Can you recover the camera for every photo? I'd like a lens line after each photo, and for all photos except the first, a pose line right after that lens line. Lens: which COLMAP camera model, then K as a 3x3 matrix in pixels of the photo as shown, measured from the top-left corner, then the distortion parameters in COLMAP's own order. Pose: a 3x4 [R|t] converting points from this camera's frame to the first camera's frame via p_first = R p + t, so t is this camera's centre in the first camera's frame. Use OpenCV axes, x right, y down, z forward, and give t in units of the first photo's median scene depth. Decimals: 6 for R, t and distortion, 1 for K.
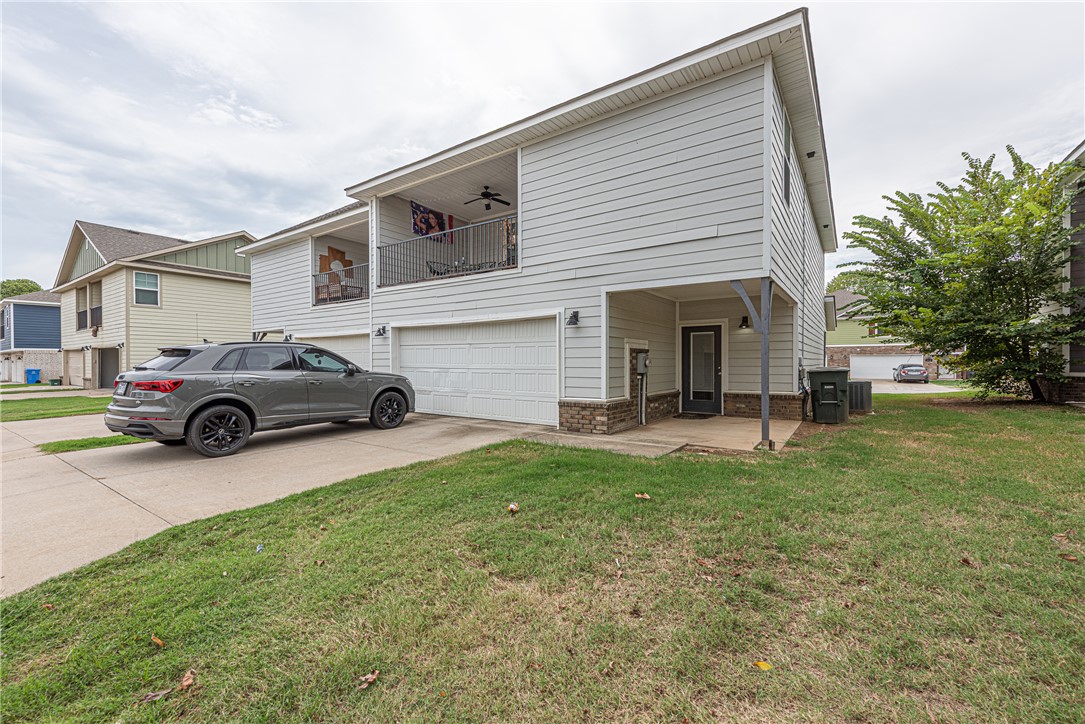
lens RADIAL K [[444.8, 0, 547.4], [0, 444.8, 362.5], [0, 0, 1]] dist [0.010784, -0.002880]
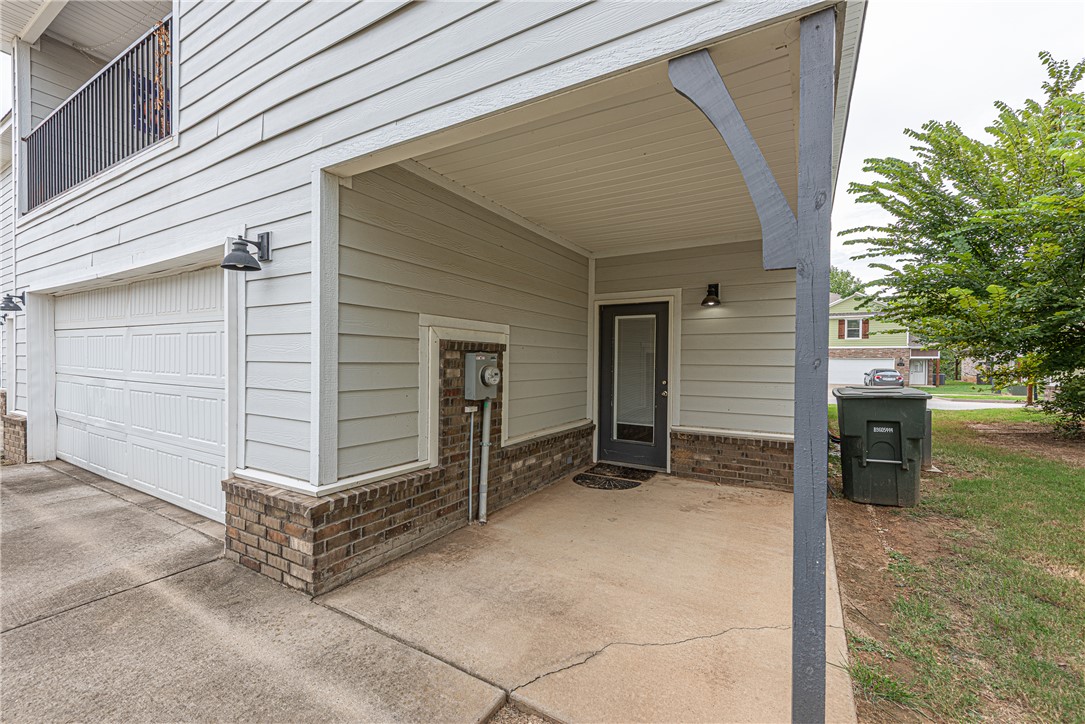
lens RADIAL K [[444.8, 0, 549.0], [0, 444.8, 362.7], [0, 0, 1]] dist [0.010784, -0.002880]
pose [[0.996958, 0.013853, 0.076702, 0.199775], [-0.014278, 0.999886, 0.004992, -0.011692], [-0.076624, -0.006072, 0.997042, 0.463229]]
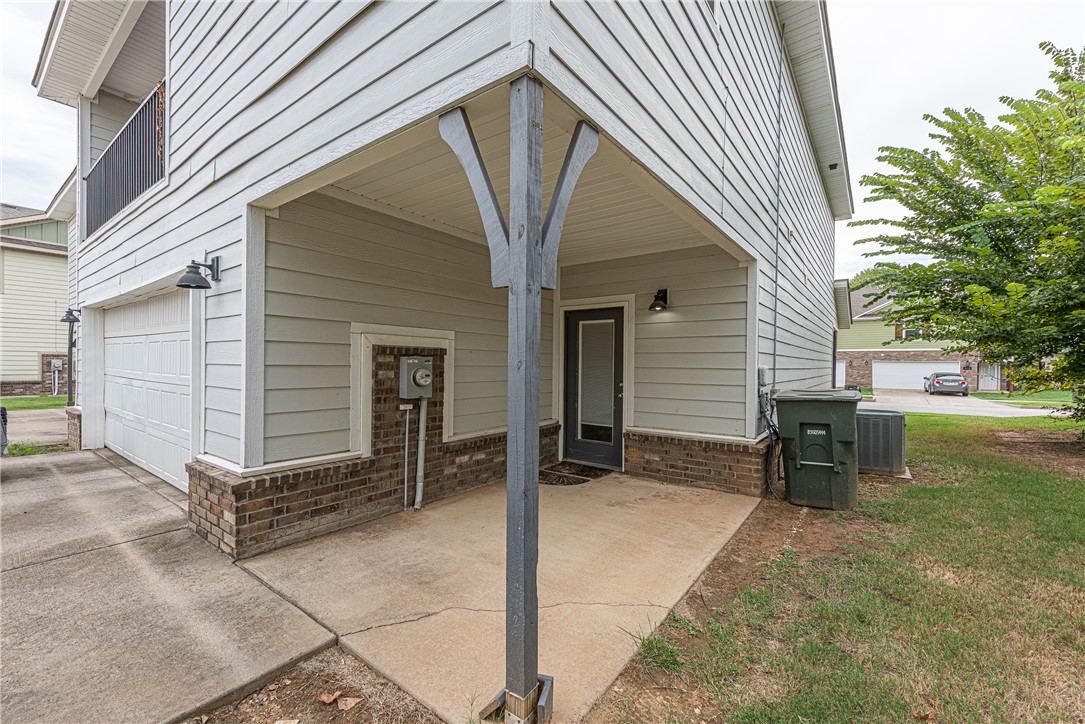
lens RADIAL K [[444.8, 0, 548.2], [0, 444.8, 362.6], [0, 0, 1]] dist [0.010784, -0.002880]
pose [[0.999333, 0.013478, -0.033952, 0.301300], [-0.013530, 0.999908, -0.001278, -0.012659], [0.033932, 0.001737, 0.999423, 0.430196]]
